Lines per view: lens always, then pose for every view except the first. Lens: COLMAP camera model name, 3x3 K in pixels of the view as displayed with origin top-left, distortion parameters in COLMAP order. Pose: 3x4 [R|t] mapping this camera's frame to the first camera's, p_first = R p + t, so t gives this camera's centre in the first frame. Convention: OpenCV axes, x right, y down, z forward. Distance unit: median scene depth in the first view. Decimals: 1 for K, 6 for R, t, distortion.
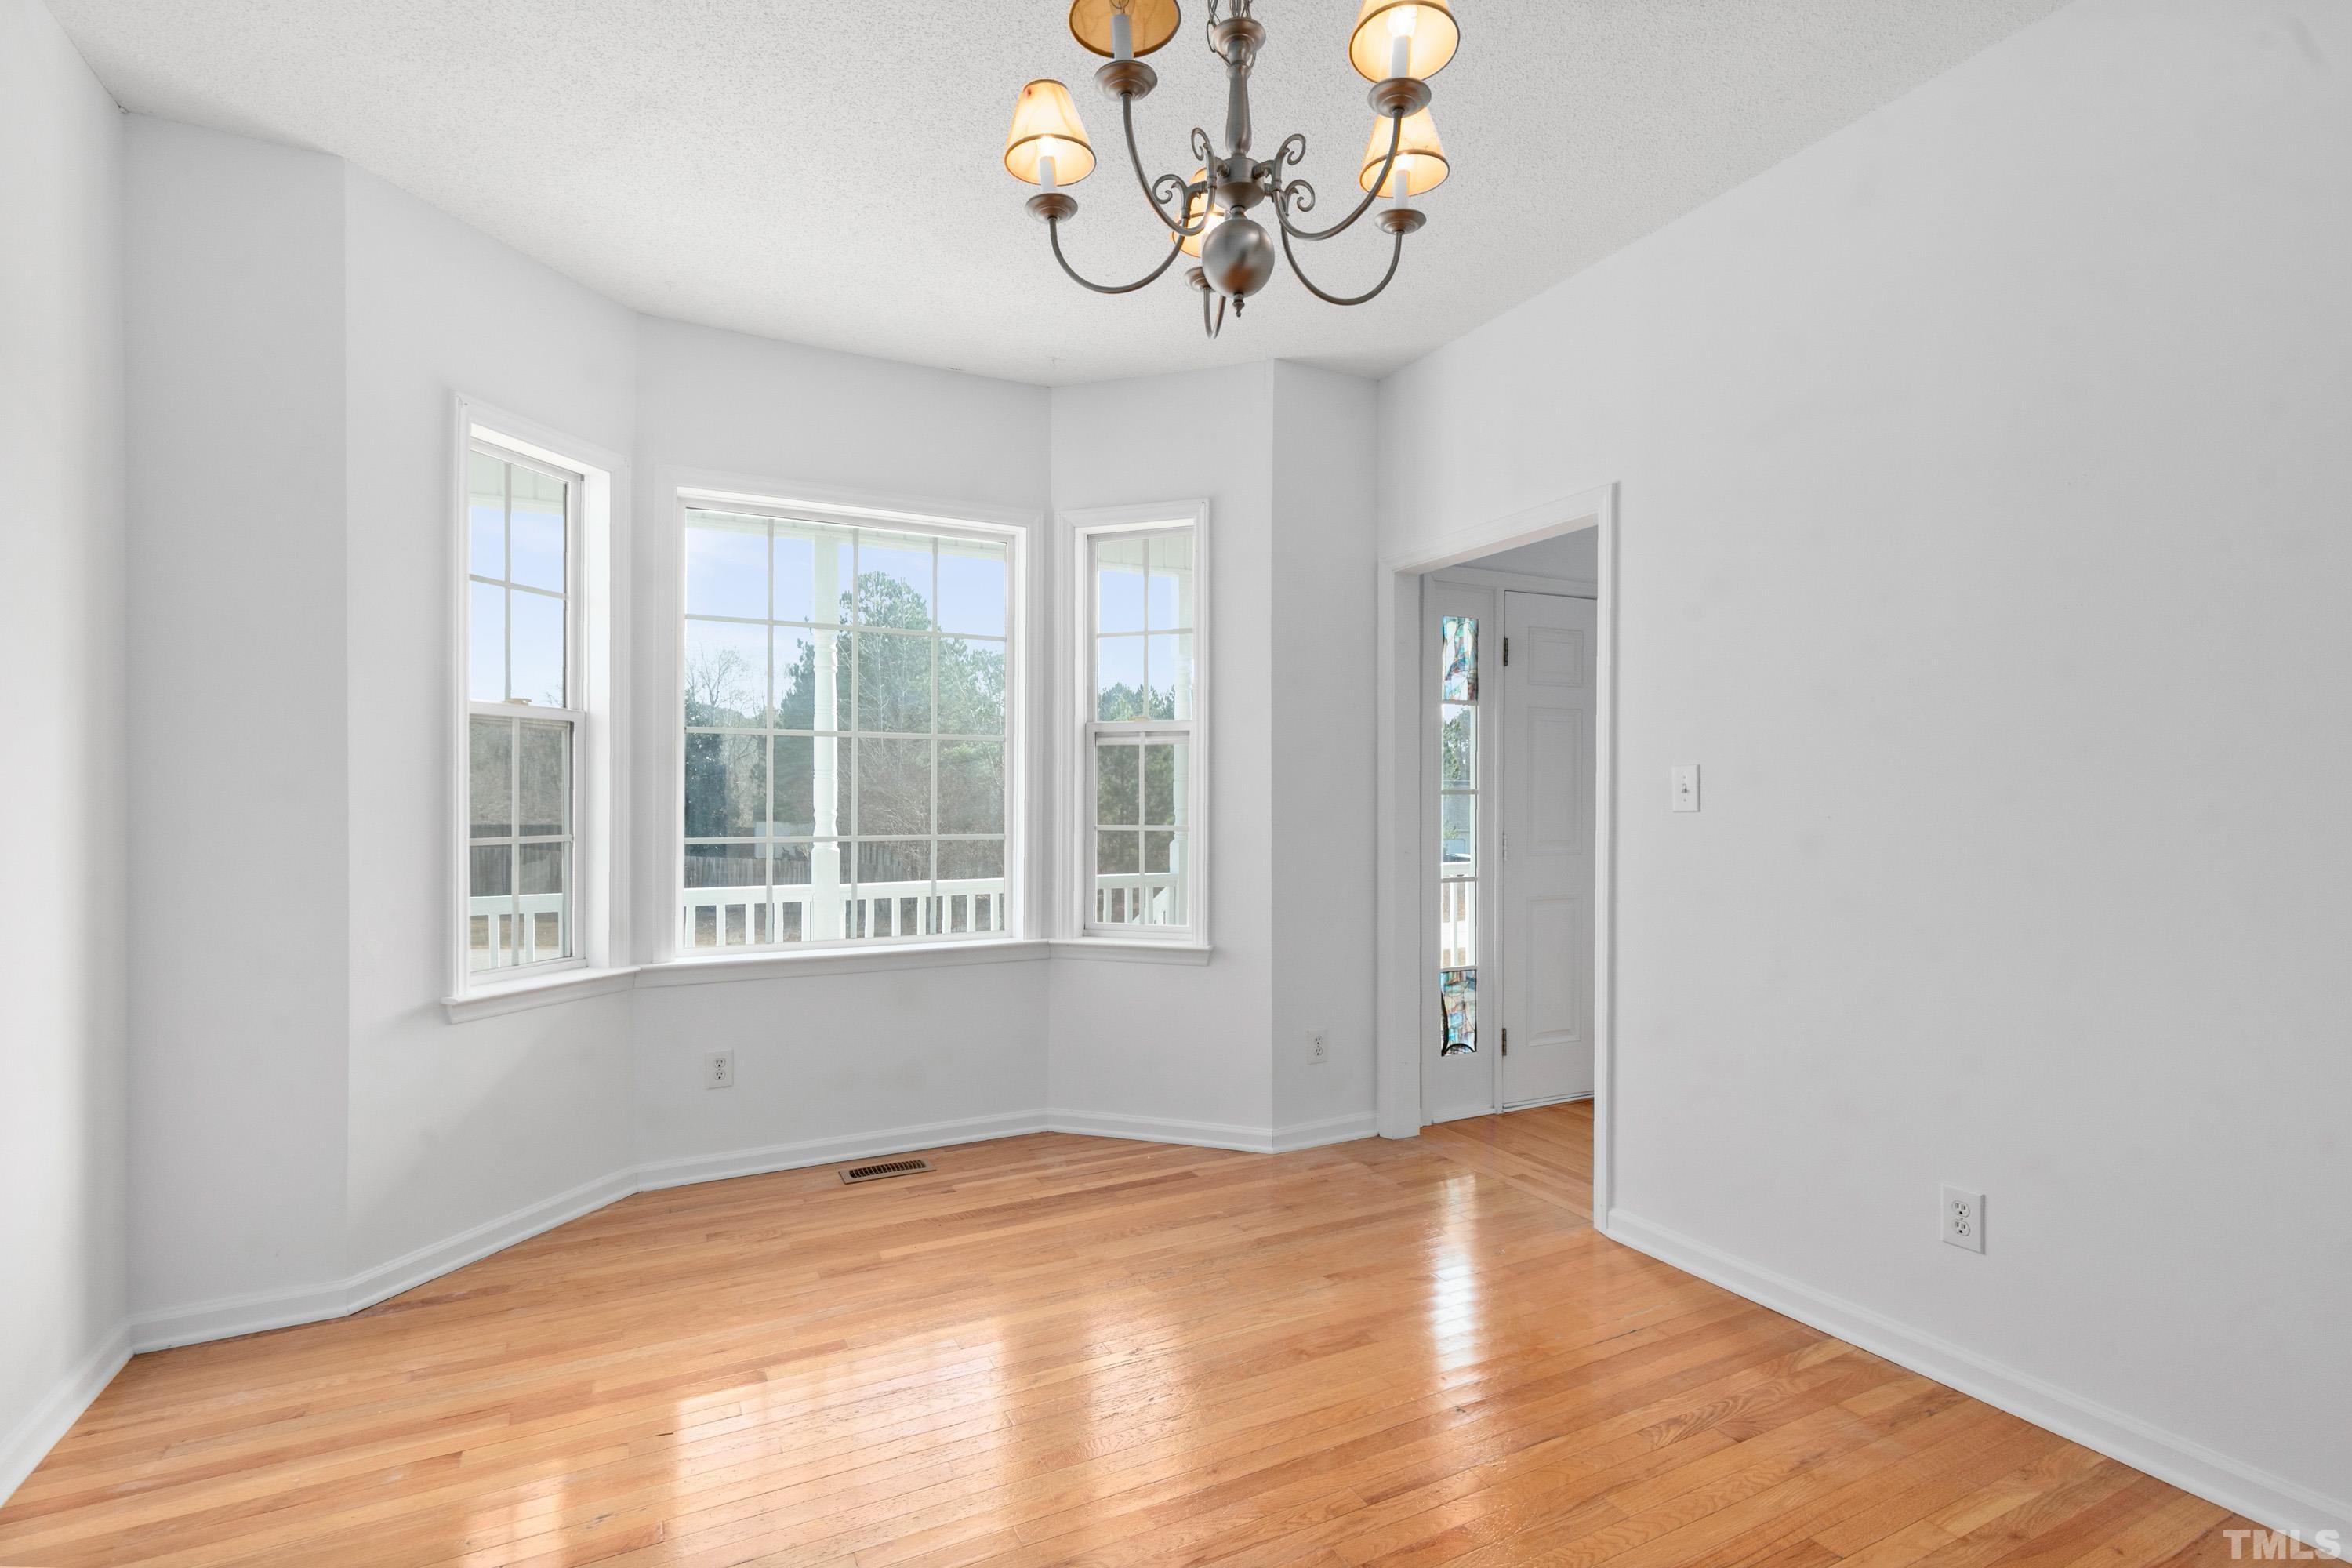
lens RADIAL K [[1079.0, 0, 1170.7], [0, 1079.0, 804.2], [0, 0, 1]] dist [0.001254, 0.000010]
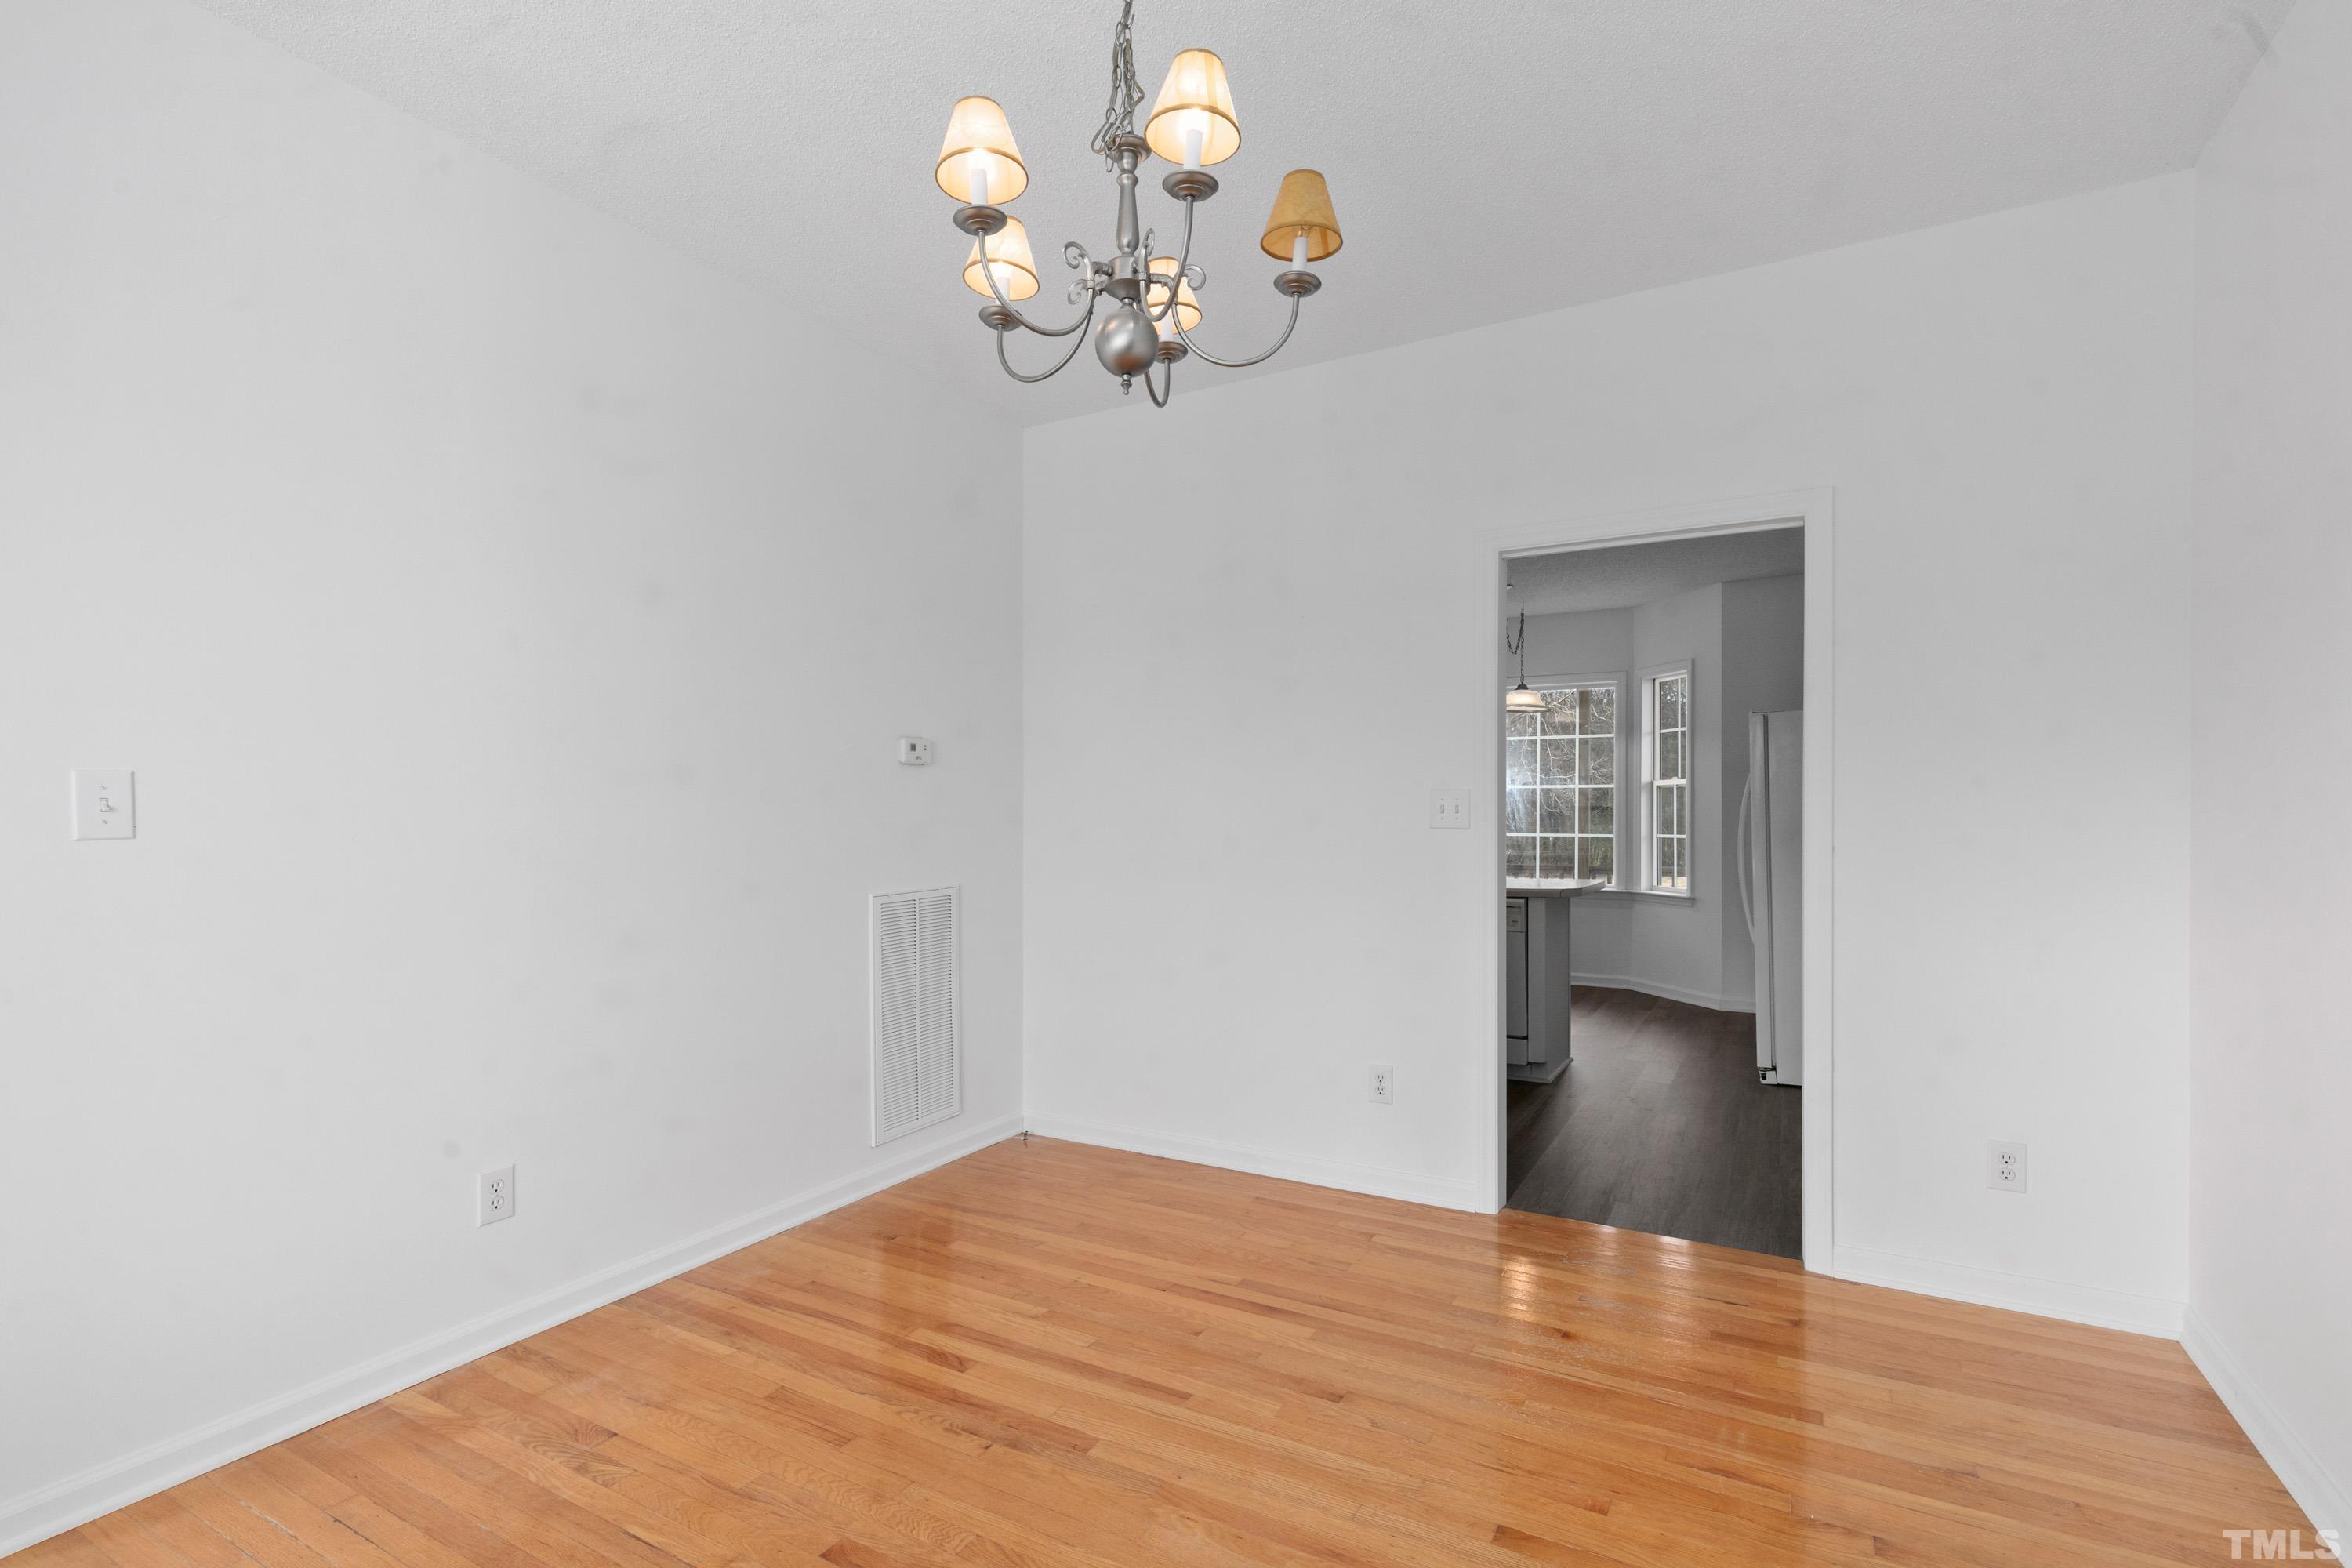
lens RADIAL K [[1079.0, 0, 1170.7], [0, 1079.0, 804.2], [0, 0, 1]] dist [0.001254, 0.000010]
pose [[-0.544107, 0.013209, 0.838912, -0.633383], [0.006618, 0.999913, -0.011451, -0.007365], [-0.838990, -0.000679, -0.544147, 1.079195]]
